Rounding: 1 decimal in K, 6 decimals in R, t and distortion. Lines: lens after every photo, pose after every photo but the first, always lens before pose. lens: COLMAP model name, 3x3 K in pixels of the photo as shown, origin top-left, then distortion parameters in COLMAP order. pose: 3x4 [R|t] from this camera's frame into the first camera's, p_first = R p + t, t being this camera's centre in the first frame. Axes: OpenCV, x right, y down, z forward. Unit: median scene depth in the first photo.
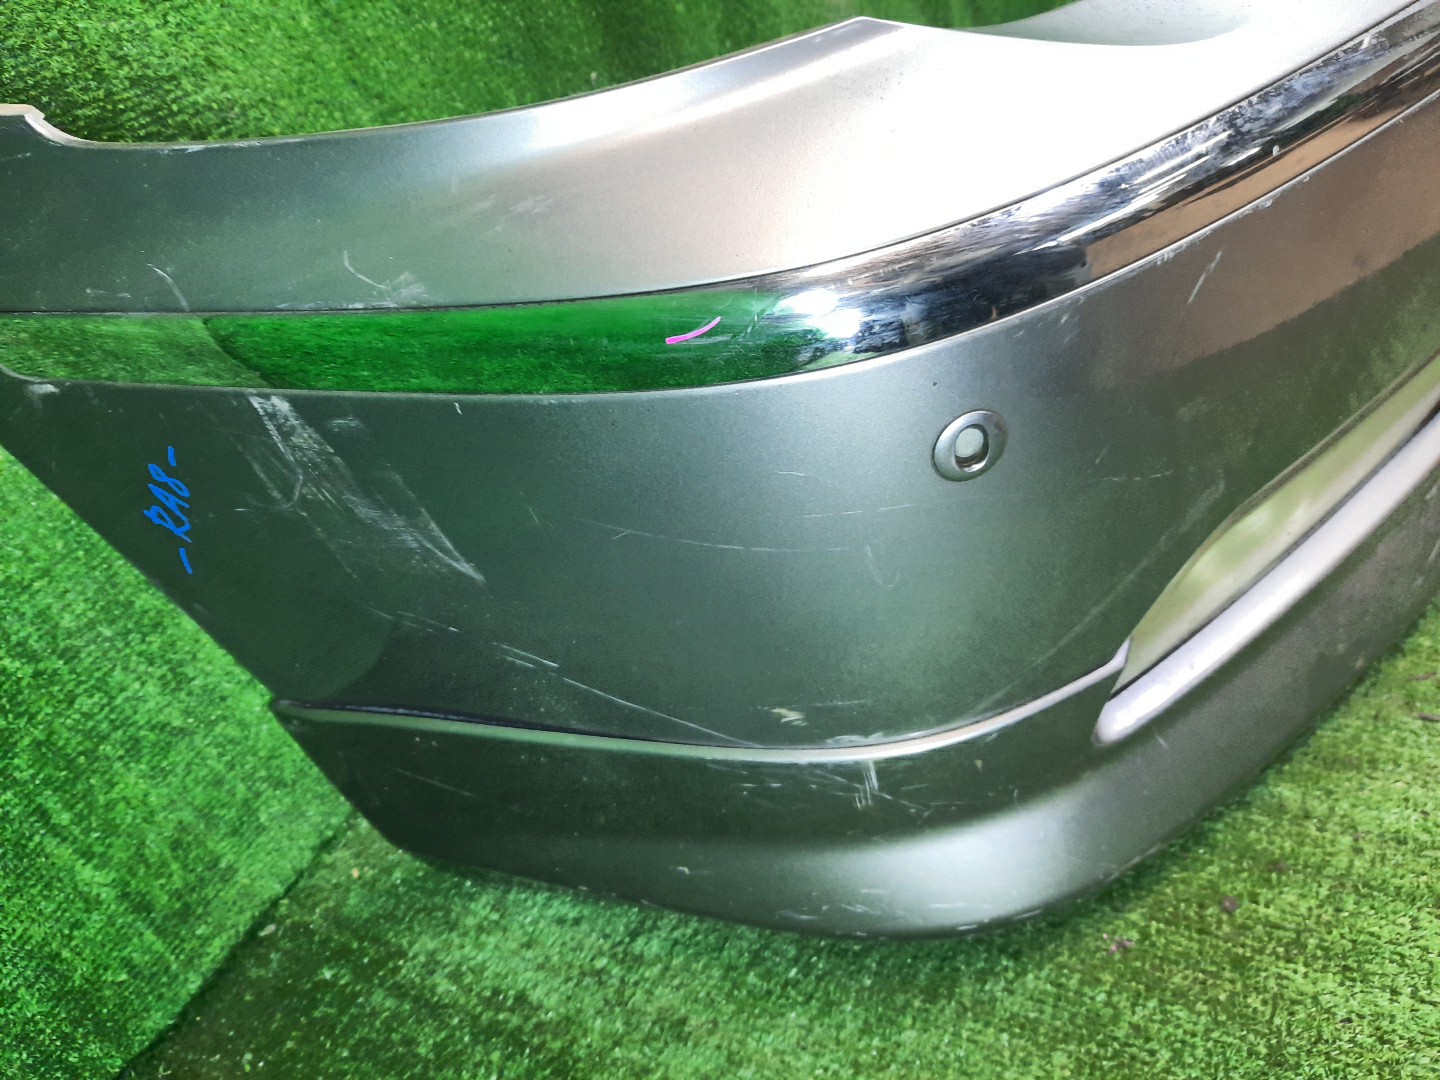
lens RADIAL K [[1157.6, 0, 720.0], [0, 1157.6, 540.0], [0, 0, 1]] dist [0.052263, -0.000201]
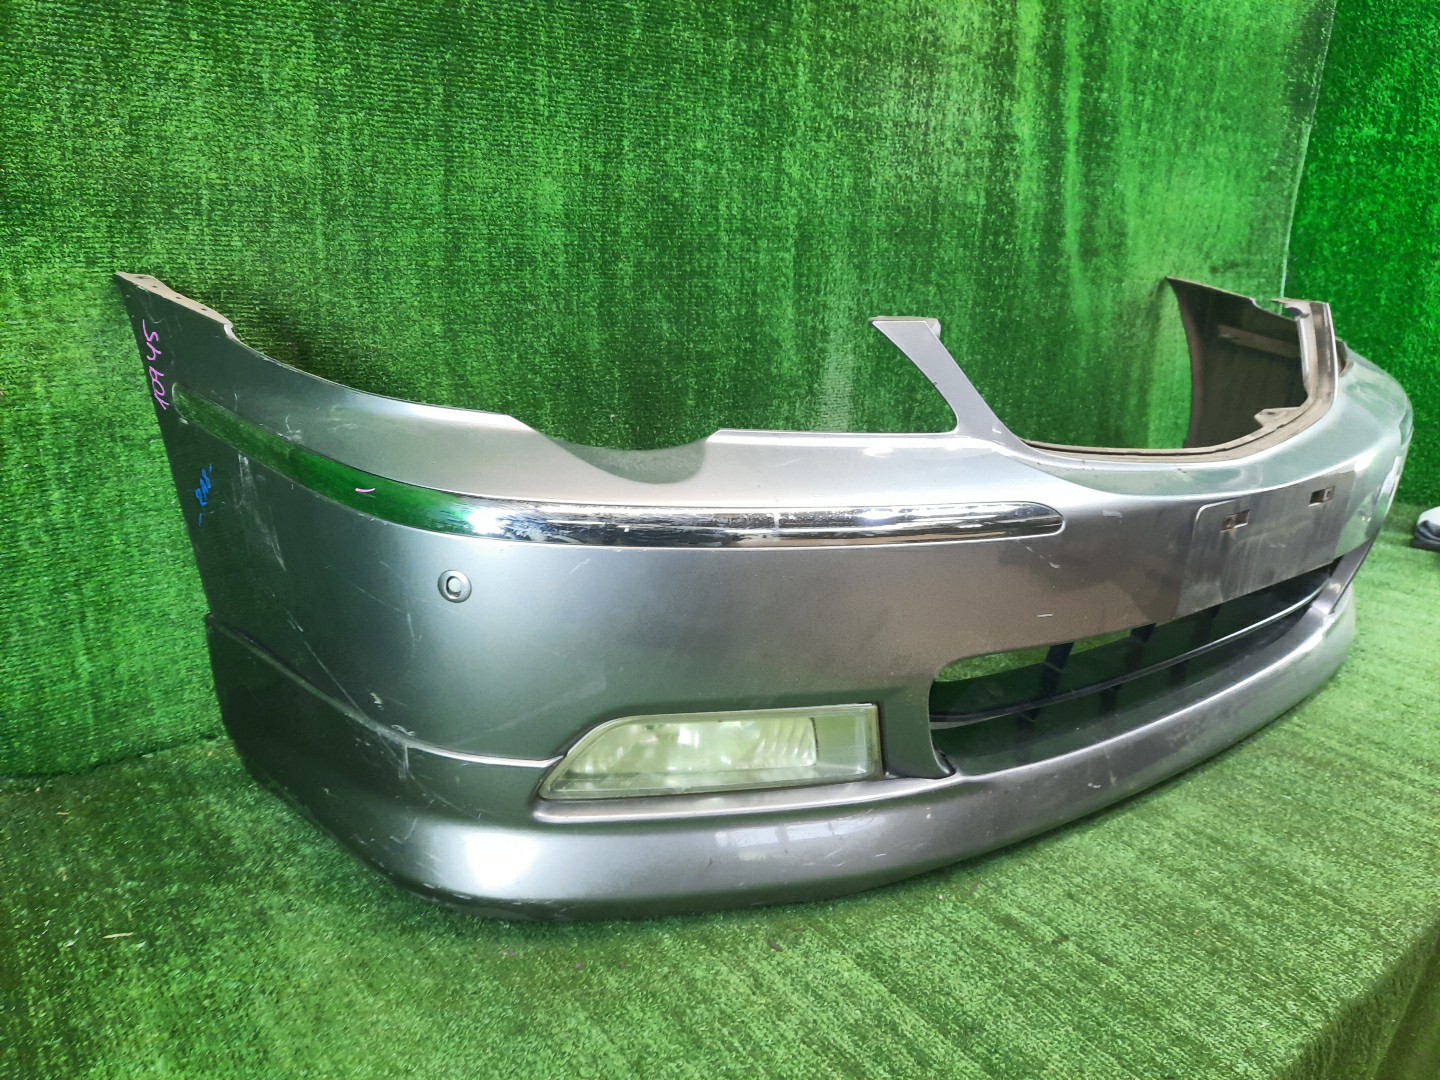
lens RADIAL K [[1157.6, 0, 720.0], [0, 1157.6, 540.0], [0, 0, 1]] dist [0.052263, -0.000201]
pose [[0.877028, 0.416139, -0.240105, 0.730232], [-0.466637, 0.856756, -0.219587, 0.061445], [0.114333, 0.304626, 0.945585, -0.713954]]
